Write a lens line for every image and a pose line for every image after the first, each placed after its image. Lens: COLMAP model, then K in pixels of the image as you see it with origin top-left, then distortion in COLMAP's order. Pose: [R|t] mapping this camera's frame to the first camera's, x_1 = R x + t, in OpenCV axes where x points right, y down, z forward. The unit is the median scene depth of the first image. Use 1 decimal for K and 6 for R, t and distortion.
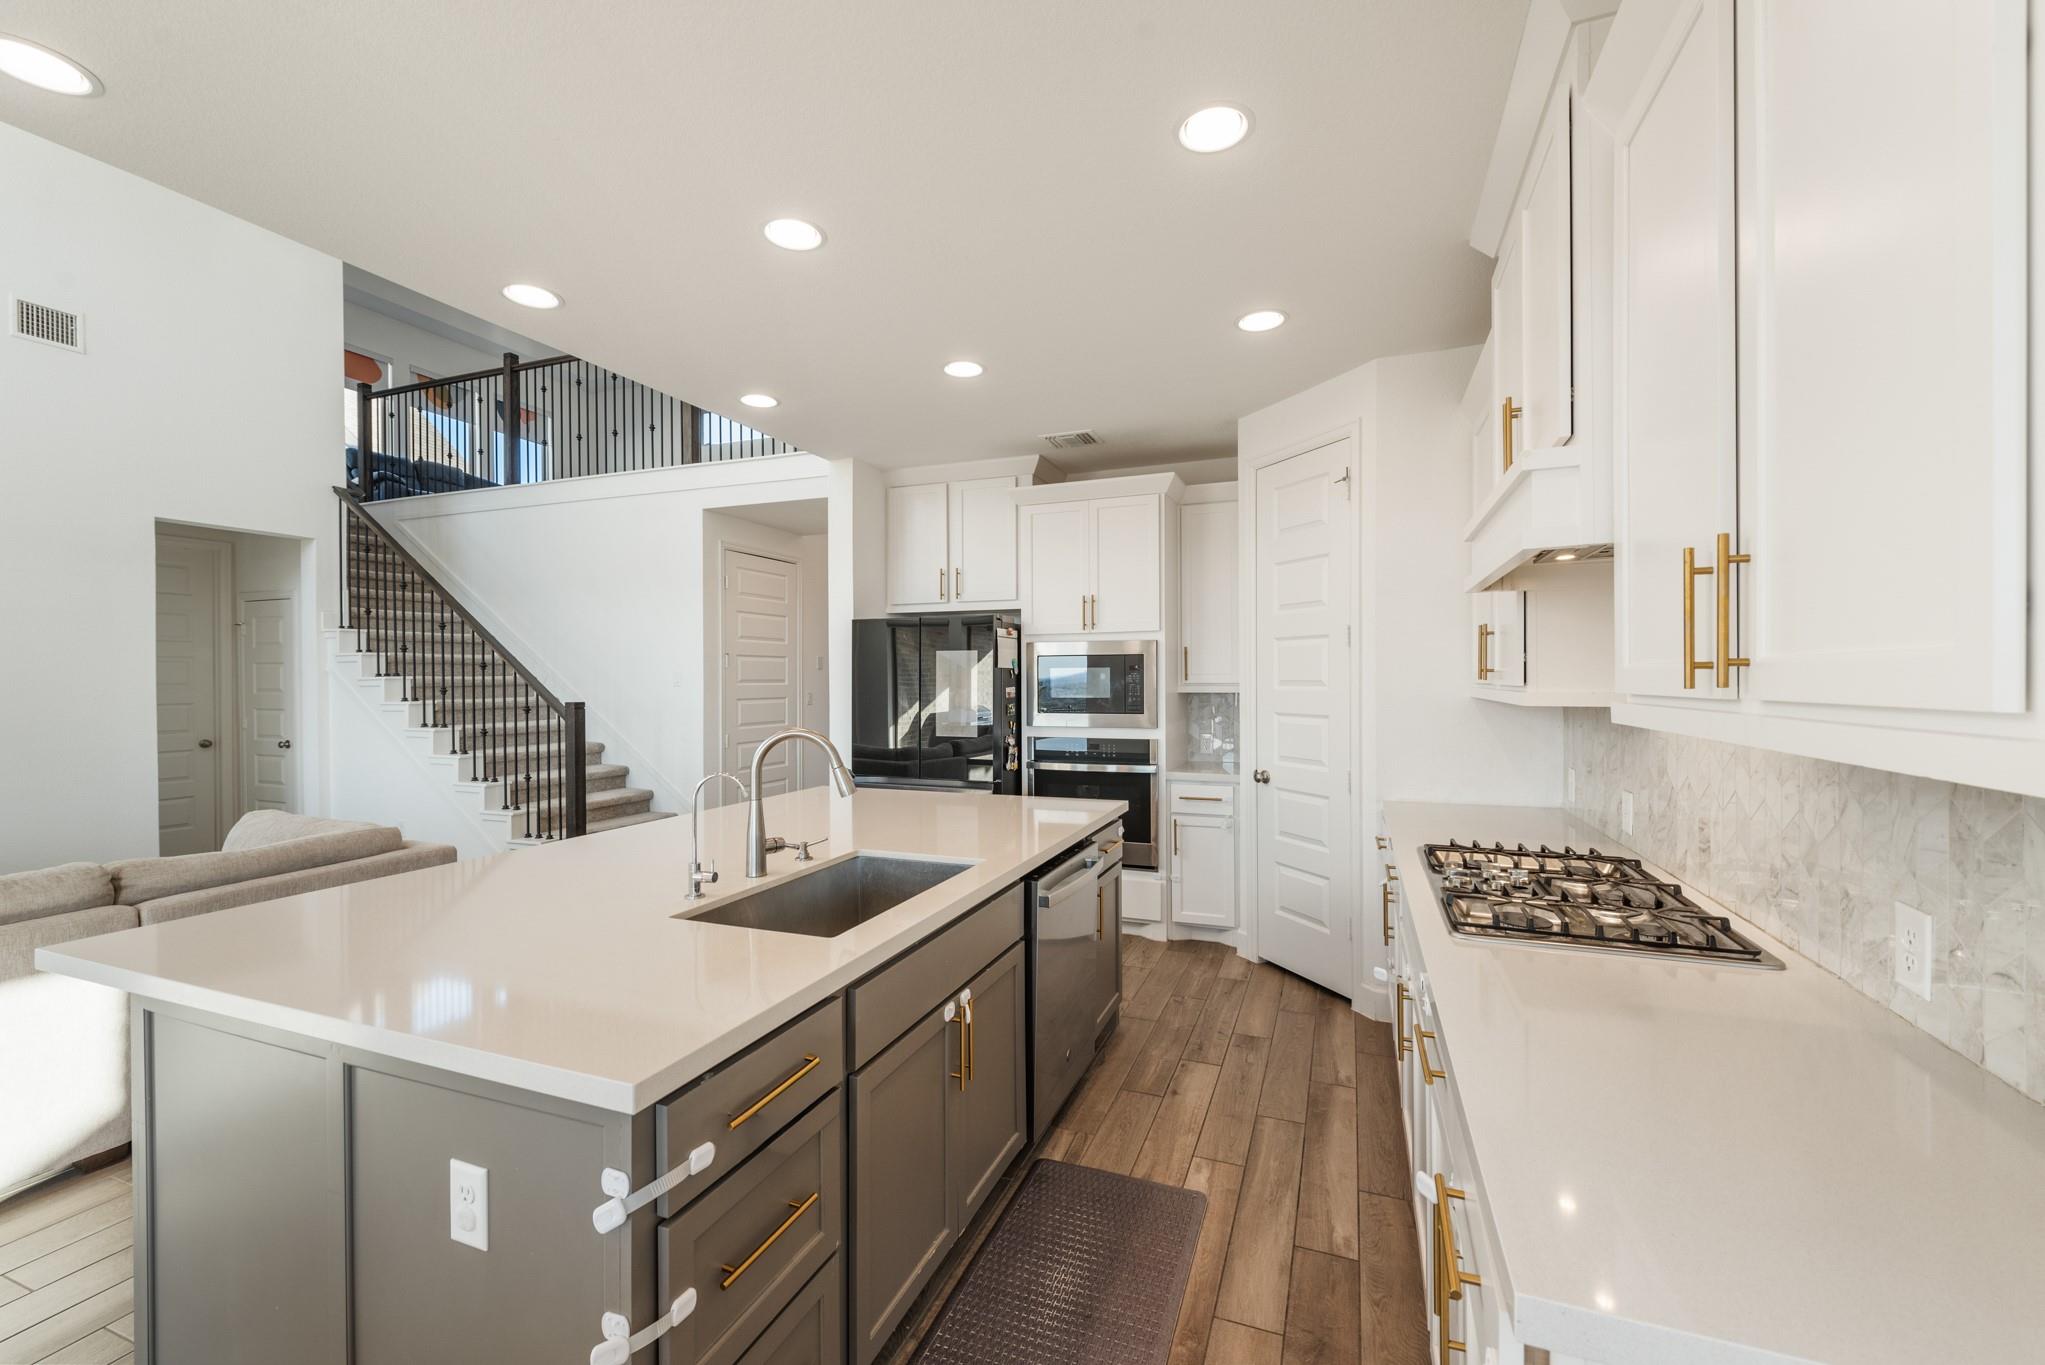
lens RADIAL K [[829.3, 0, 1031.8], [0, 829.3, 678.3], [0, 0, 1]] dist [0.000454, -0.000012]
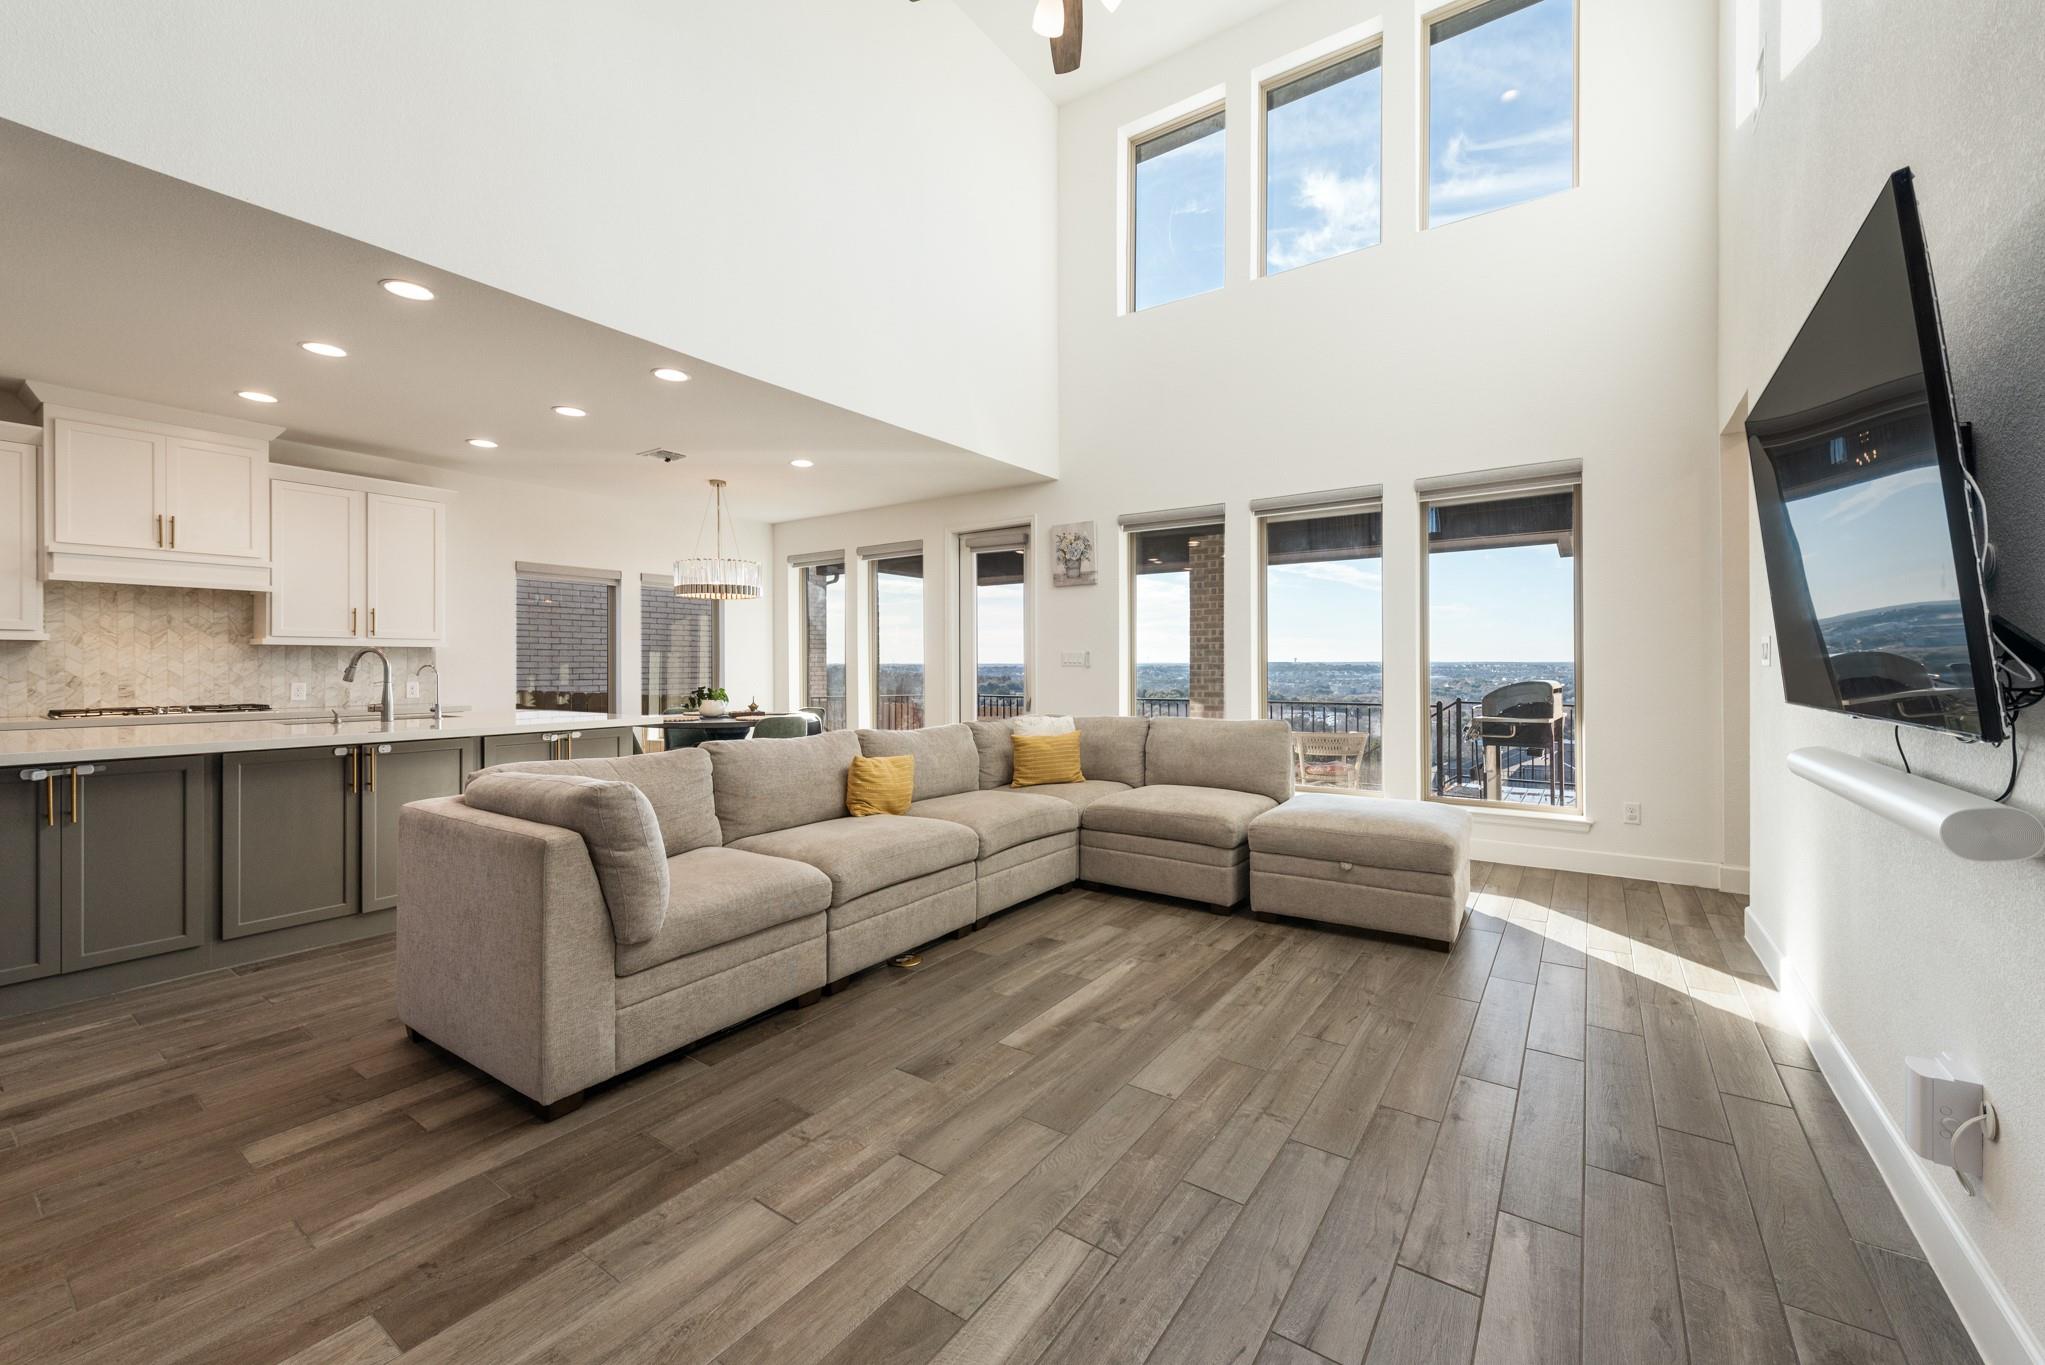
lens RADIAL K [[797.3, 0, 1034.7], [0, 797.3, 665.3], [0, 0, 1]] dist [0.001416, -0.000348]
pose [[-0.971985, 0.005382, 0.234980, -1.133321], [0.005657, 0.999984, 0.000499, 0.056837], [-0.234974, 0.001814, -0.972000, 1.239680]]
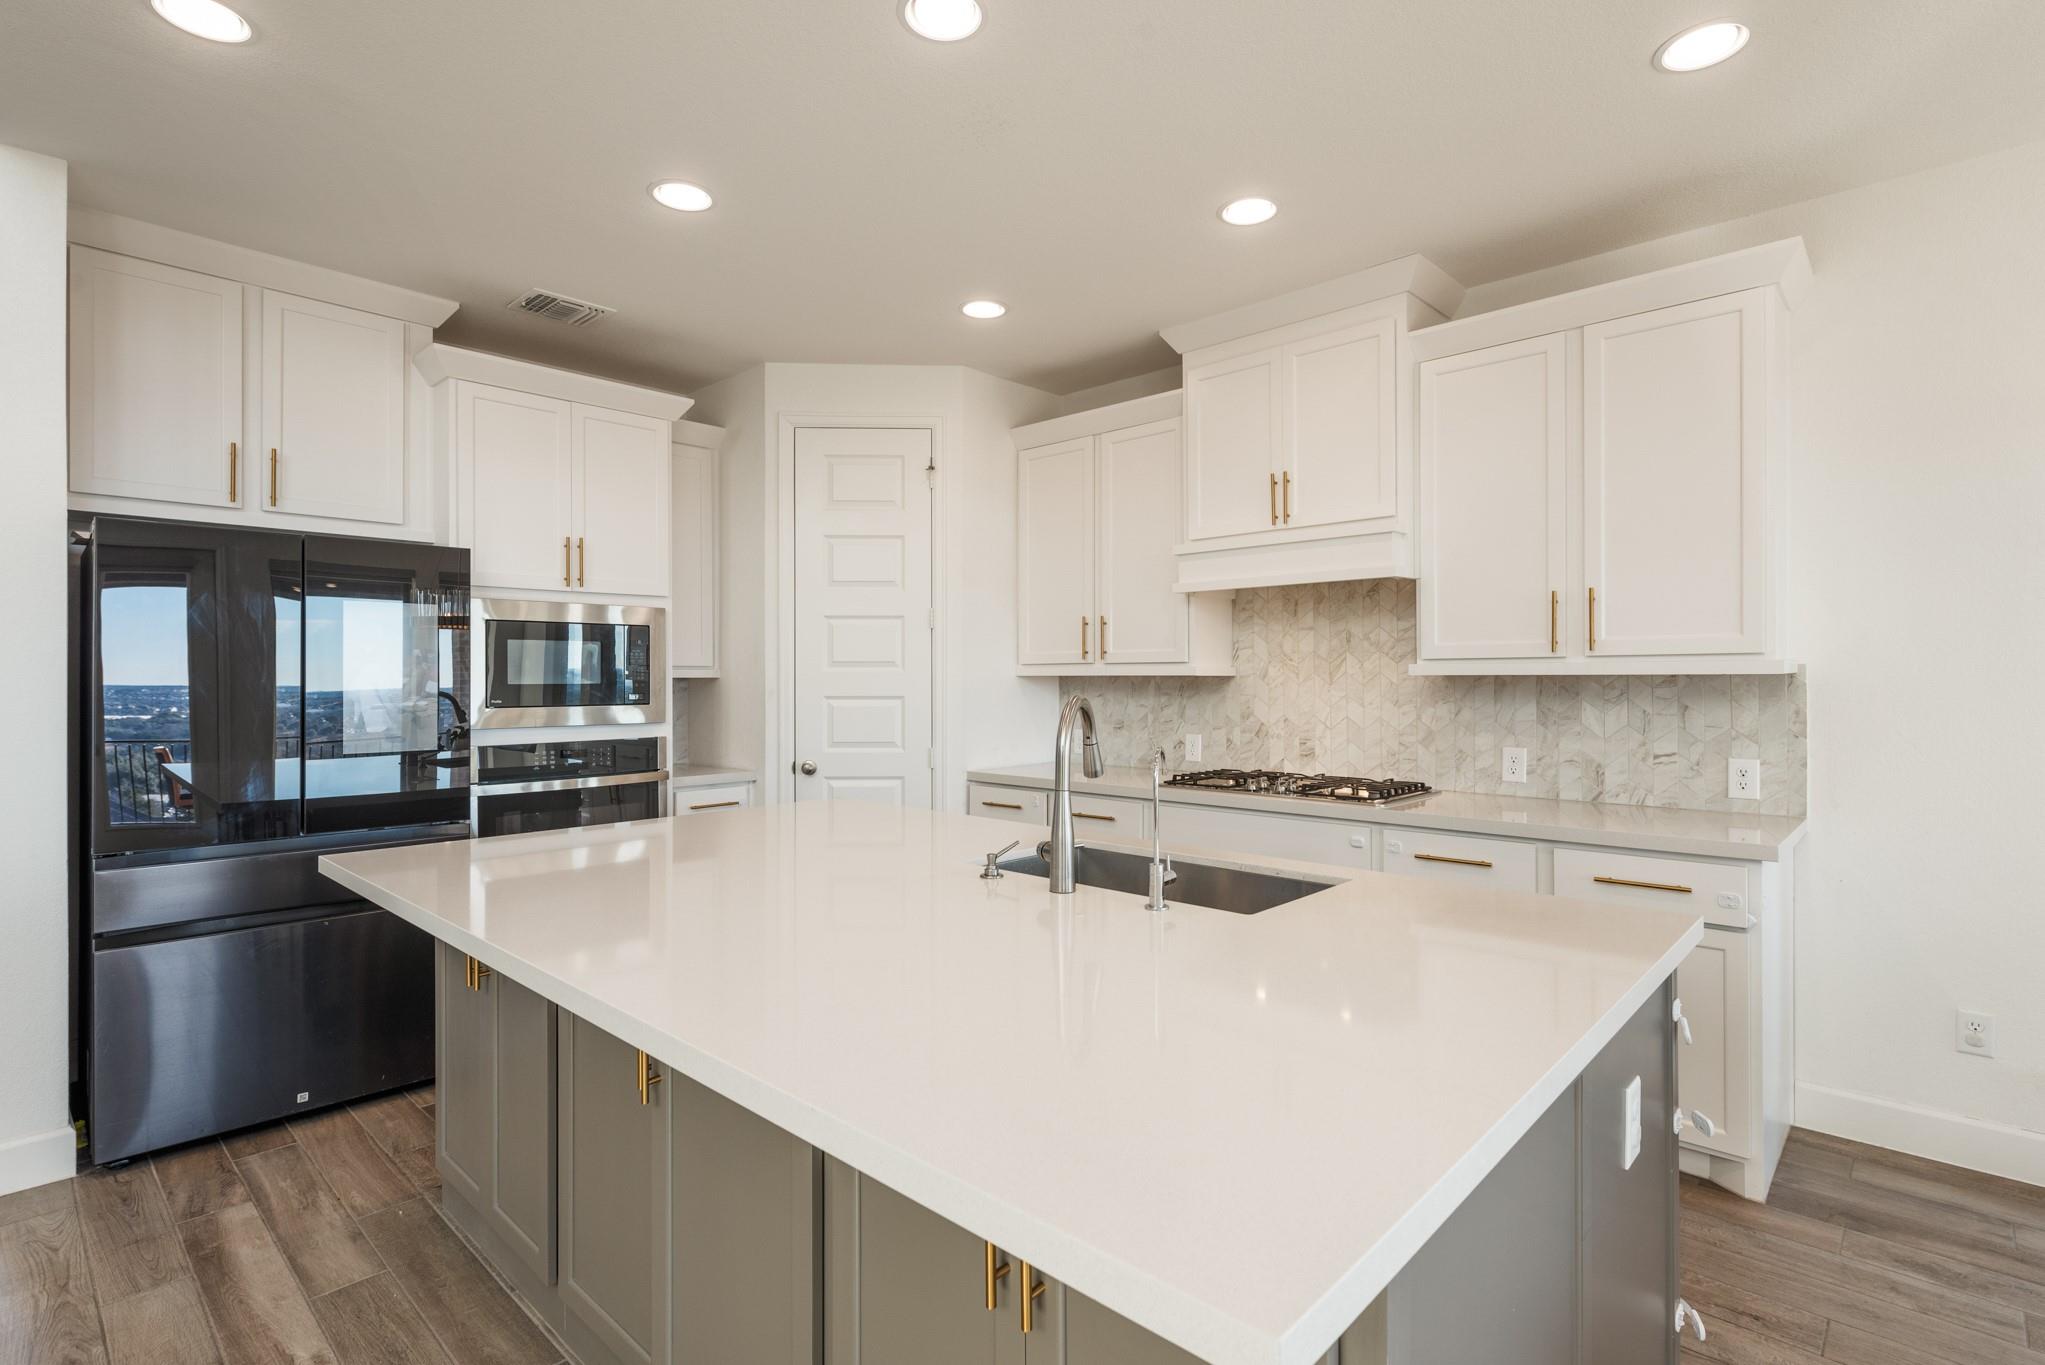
lens RADIAL K [[970.1, 0, 1028.2], [0, 970.1, 676.3], [0, 0, 1]] dist [0.002956, -0.000635]
pose [[0.376178, 0.004892, 0.926534, -0.574868], [0.002838, 0.999975, -0.006432, 0.024924], [-0.926543, 0.005049, 0.376155, 0.351440]]
